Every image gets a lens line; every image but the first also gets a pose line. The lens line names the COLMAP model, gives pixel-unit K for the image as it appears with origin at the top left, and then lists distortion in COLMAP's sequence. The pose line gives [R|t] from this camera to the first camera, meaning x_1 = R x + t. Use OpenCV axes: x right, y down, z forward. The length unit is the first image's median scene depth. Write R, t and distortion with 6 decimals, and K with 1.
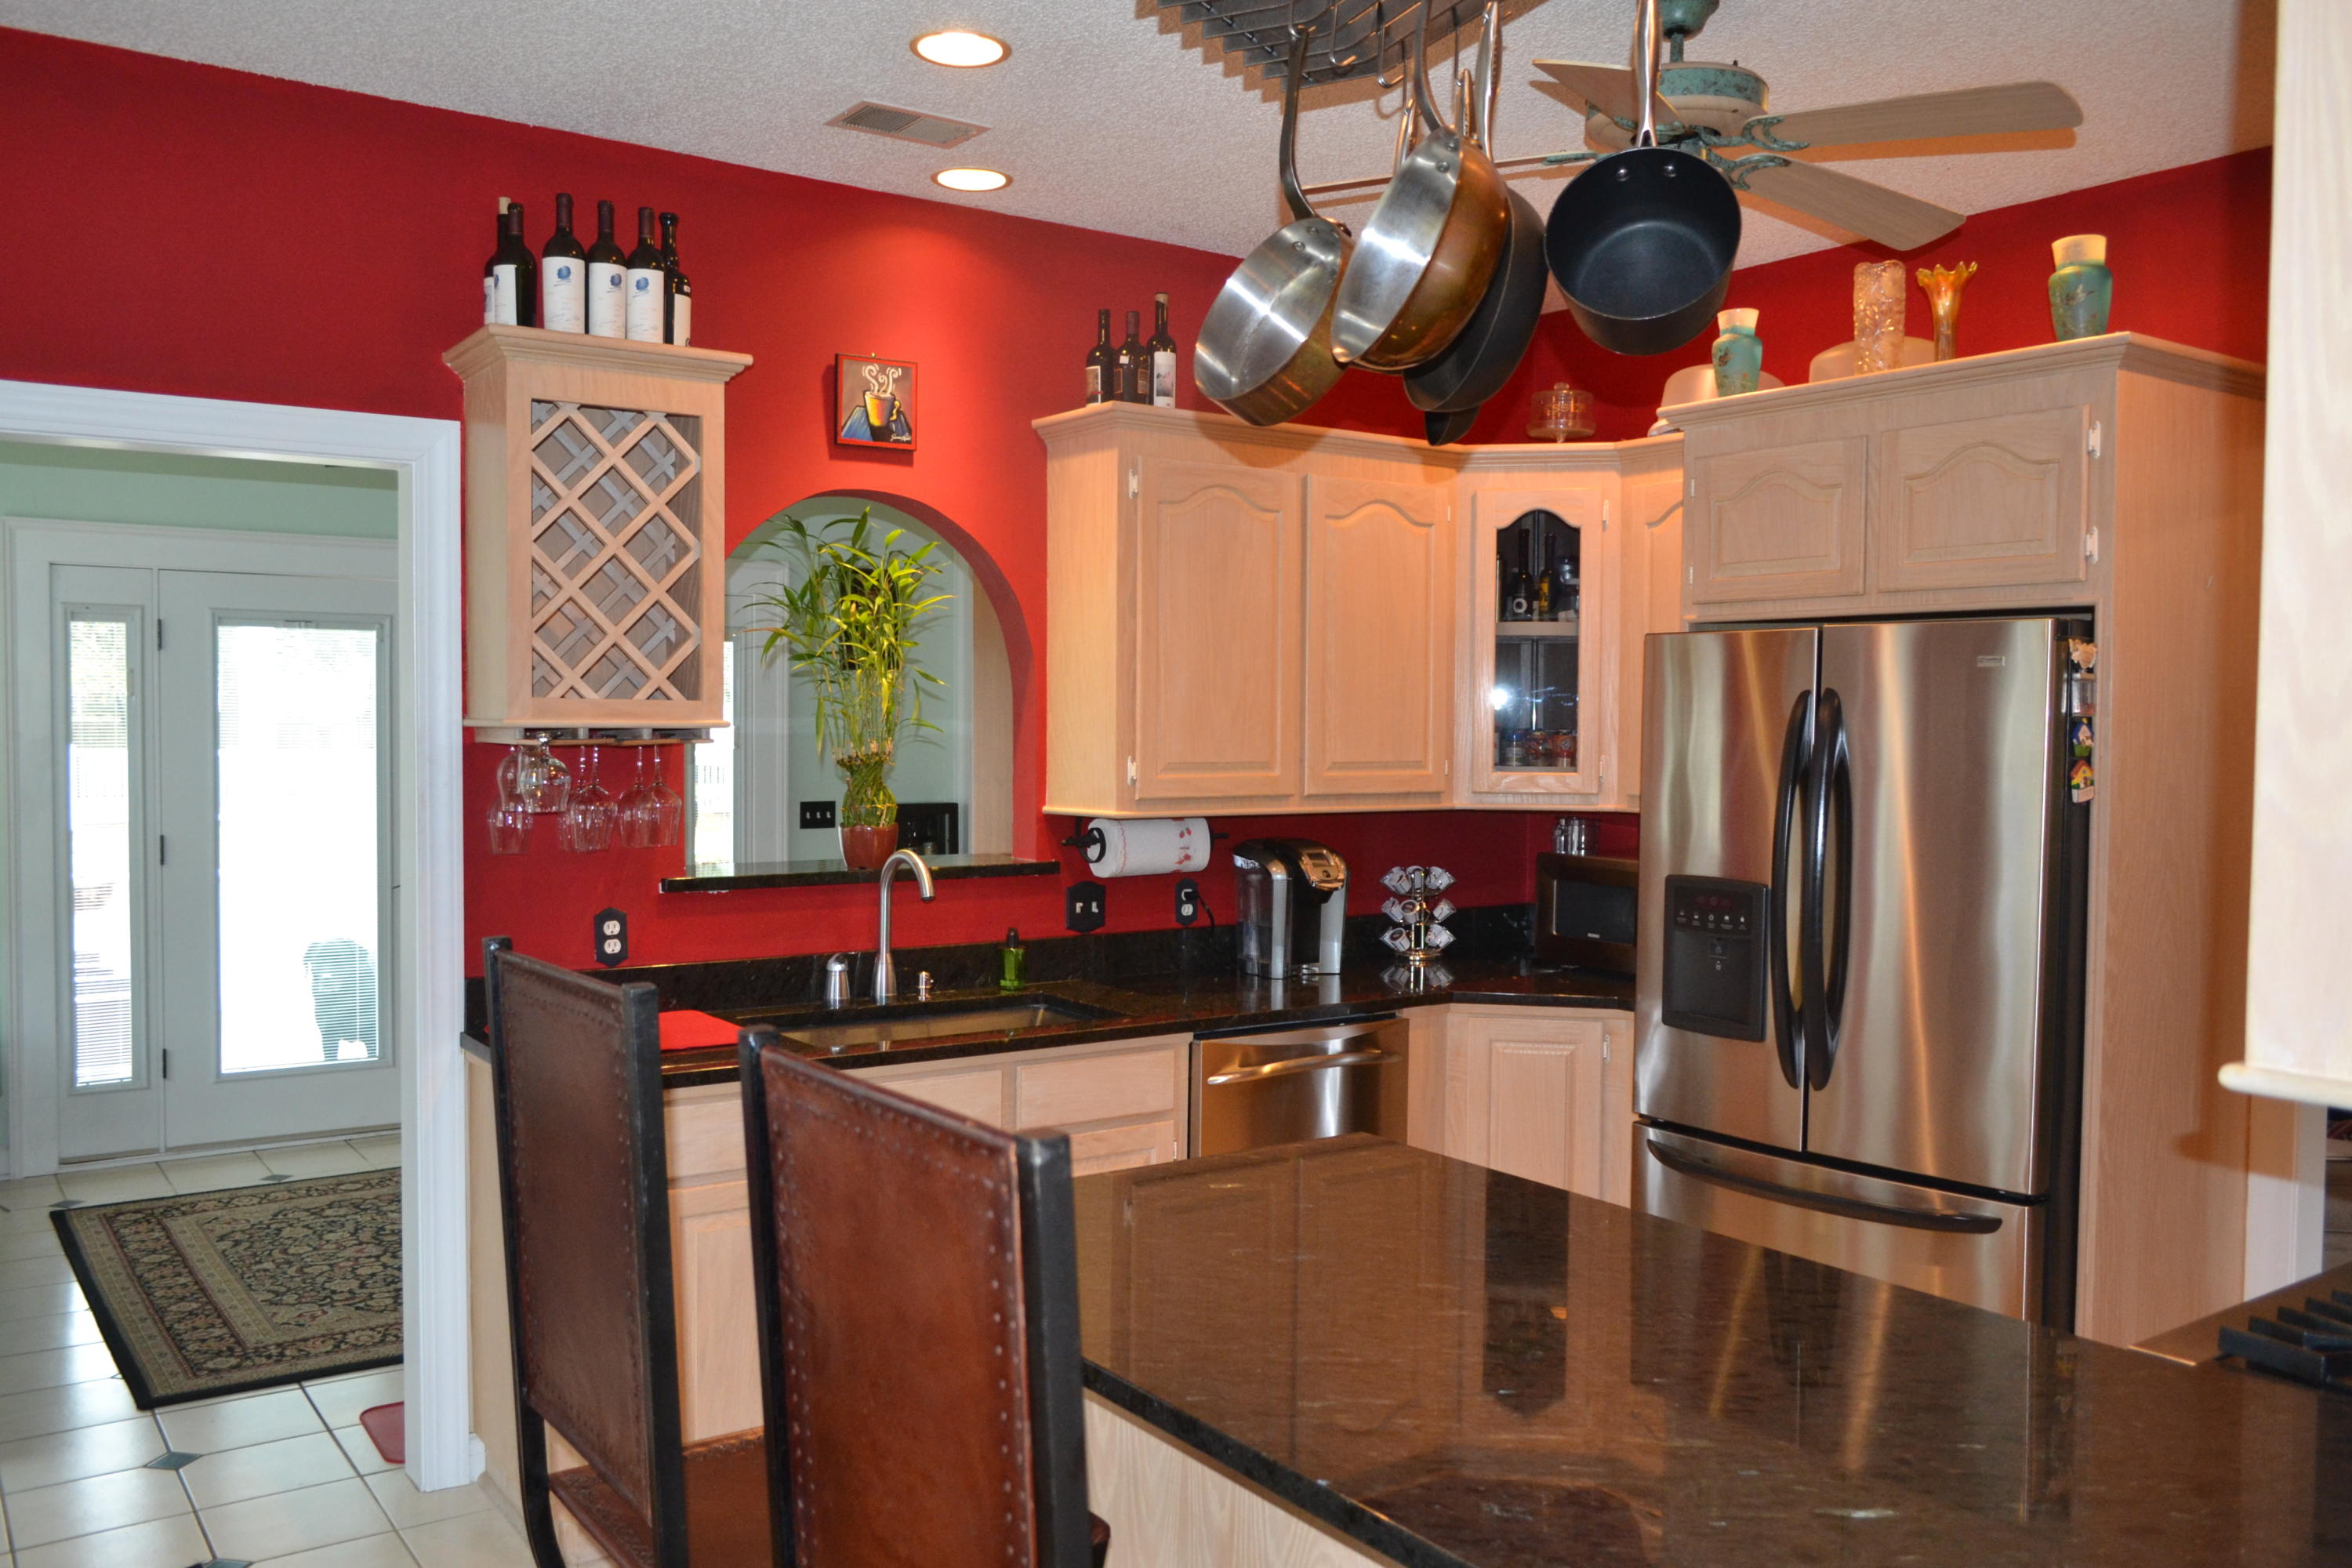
lens RADIAL K [[1850.7, 0, 1159.7], [0, 1850.7, 783.7], [0, 0, 1]] dist [-0.015791, 0.011109]
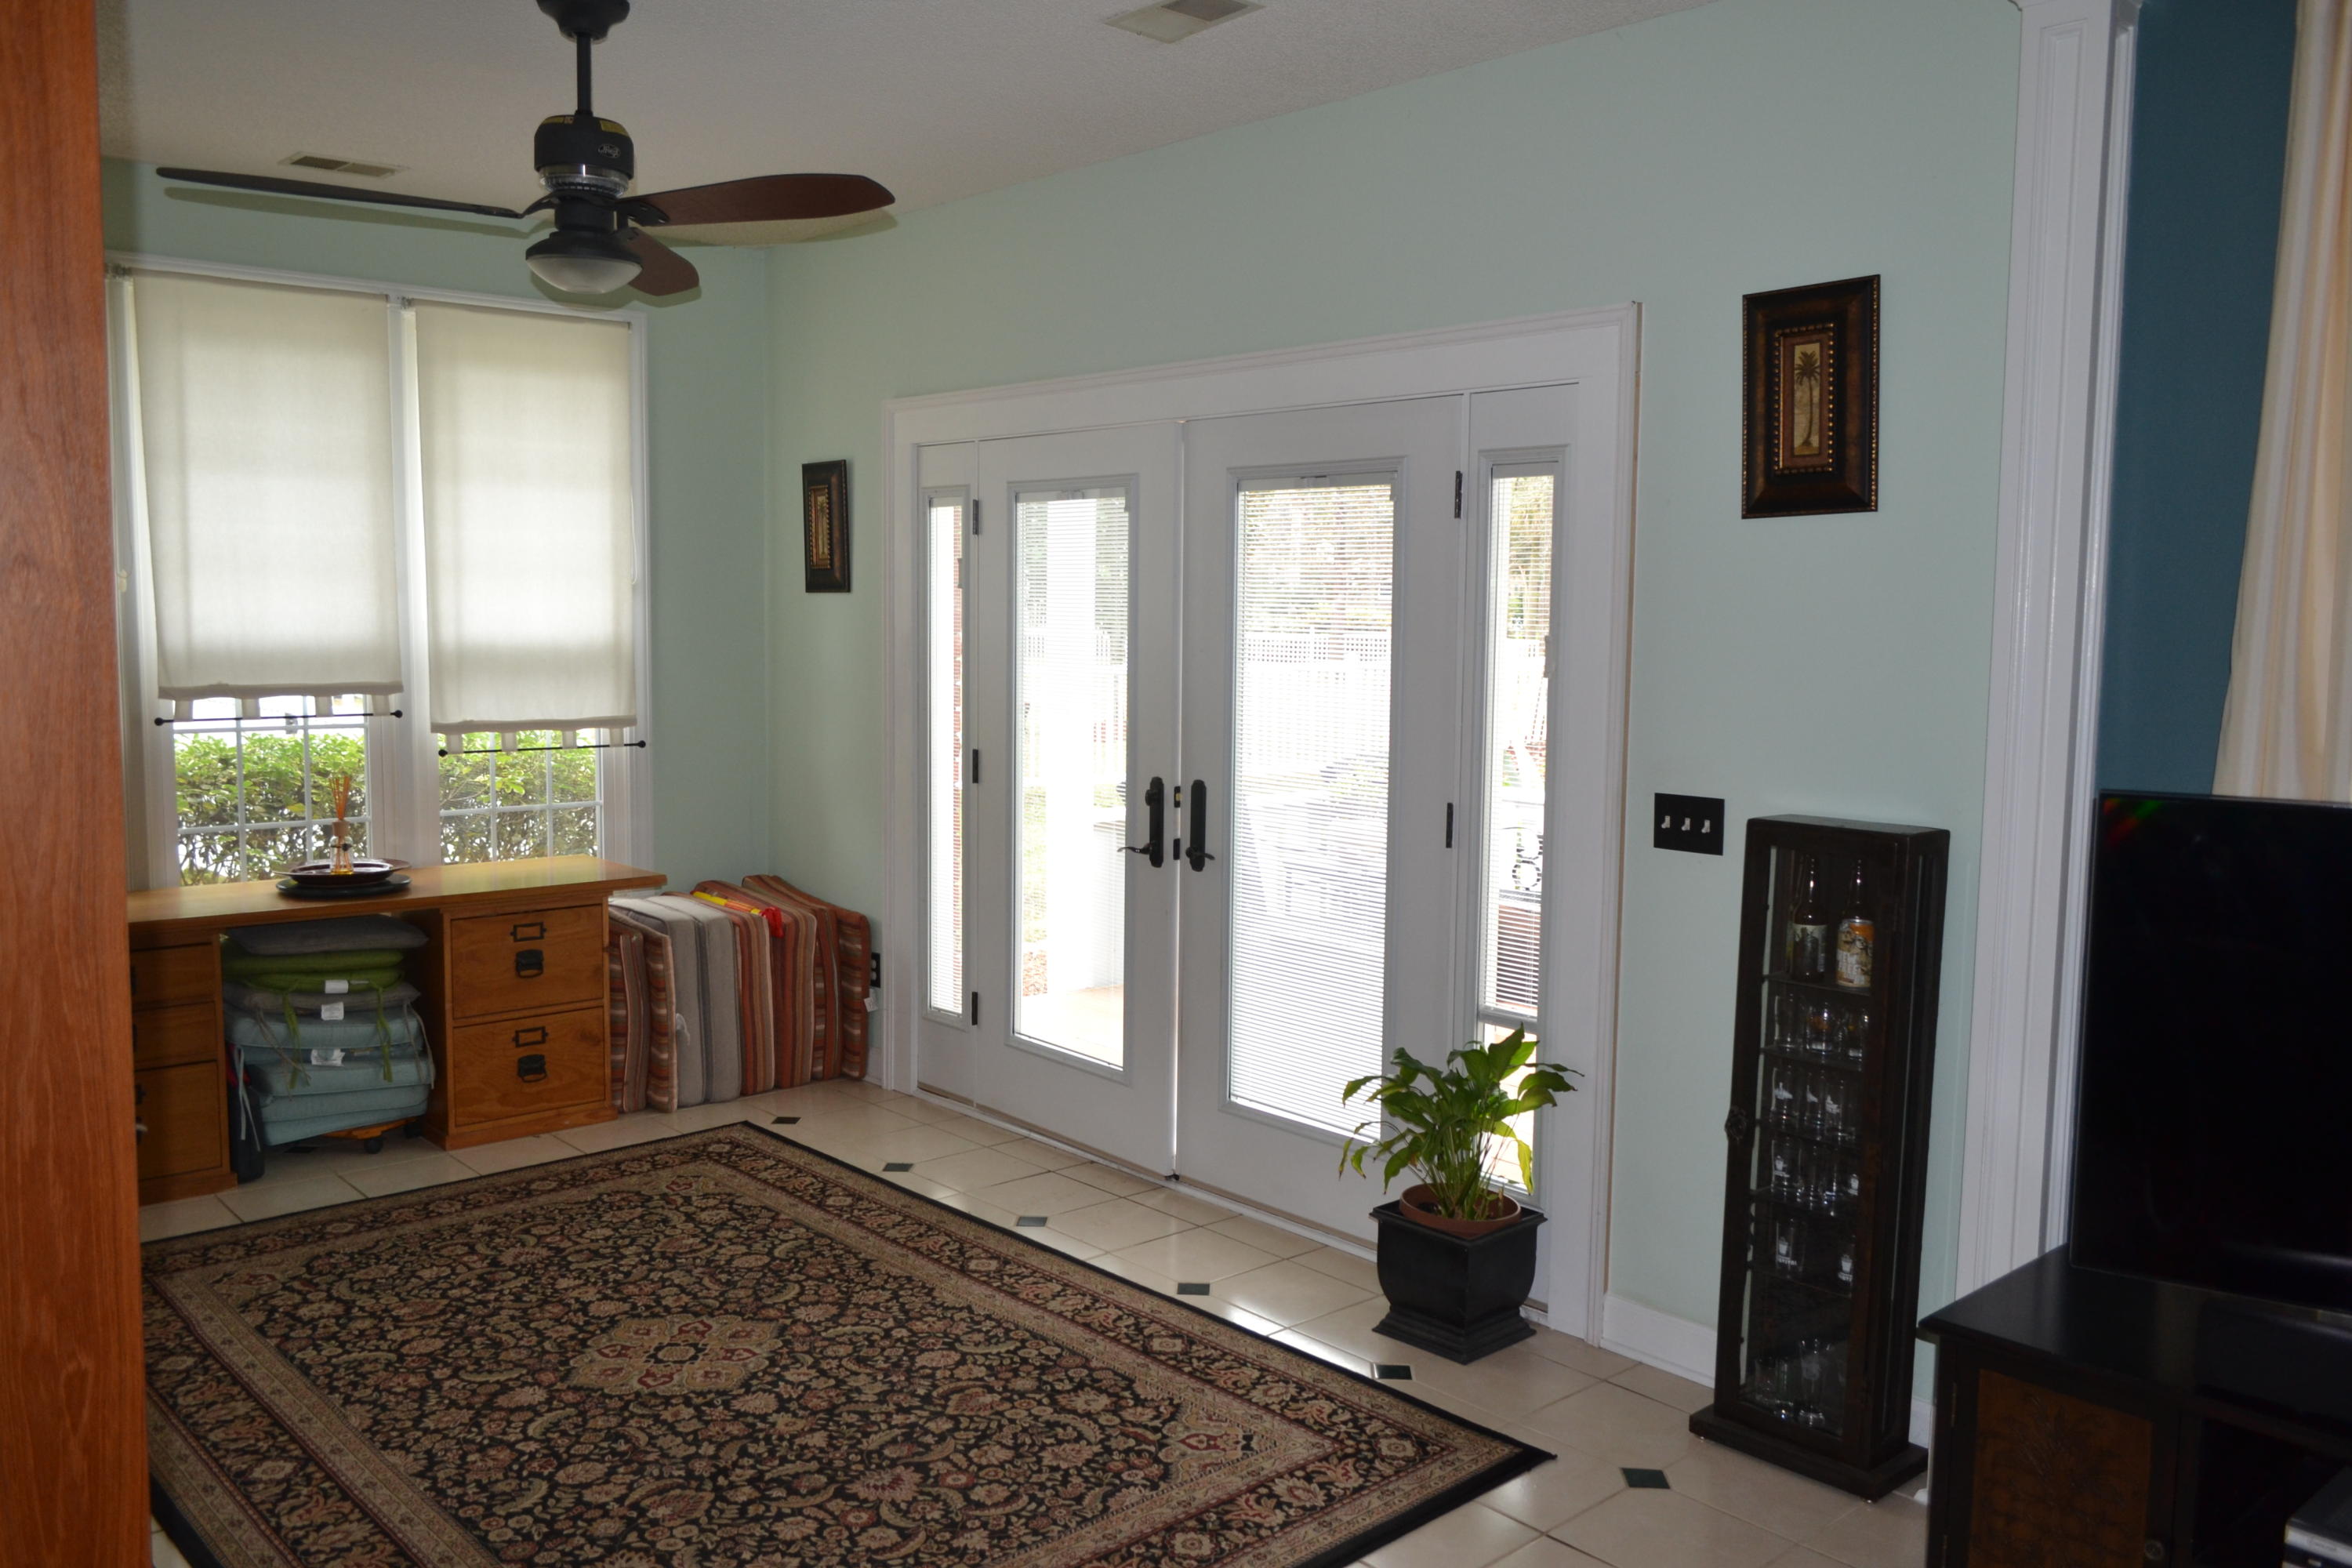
lens RADIAL K [[1850.7, 0, 1176.3], [0, 1850.7, 786.6], [0, 0, 1]] dist [-0.015791, 0.011109]
pose [[0.133562, 0.091694, -0.986790, 0.274886], [-0.048640, 0.995117, 0.085884, -0.027968], [0.989846, 0.036526, 0.137370, 0.796258]]
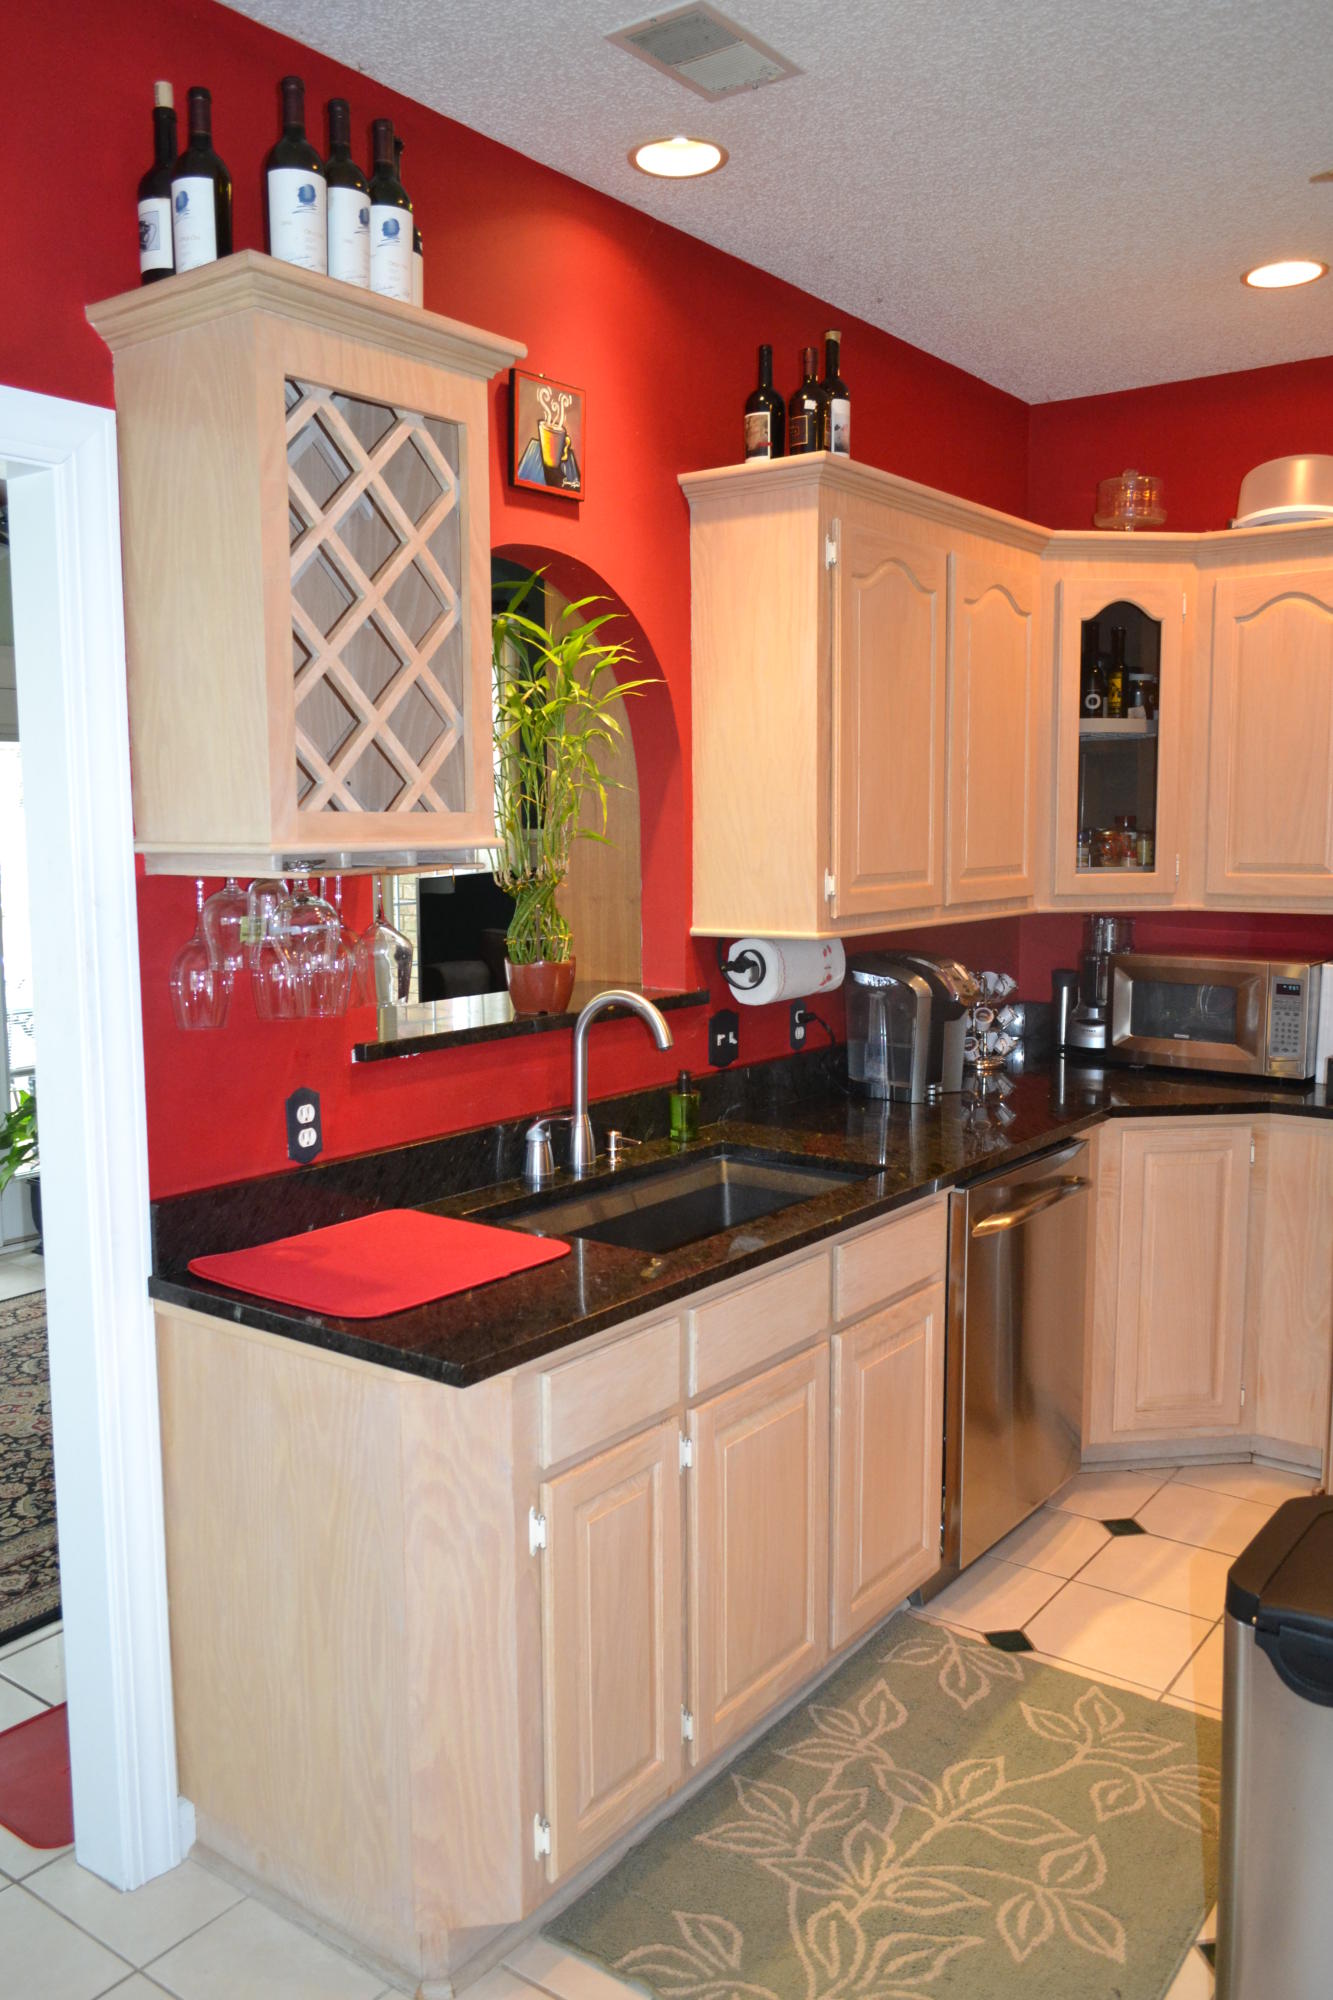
lens RADIAL K [[1573.8, 0, 659.2], [0, 1573.8, 994.3], [0, 0, 1]] dist [-0.015791, 0.011109]
pose [[0.950863, -0.049074, 0.305699, -0.325685], [0.025204, 0.996351, 0.081549, -0.018635], [-0.308585, -0.069838, 0.948629, 0.317005]]
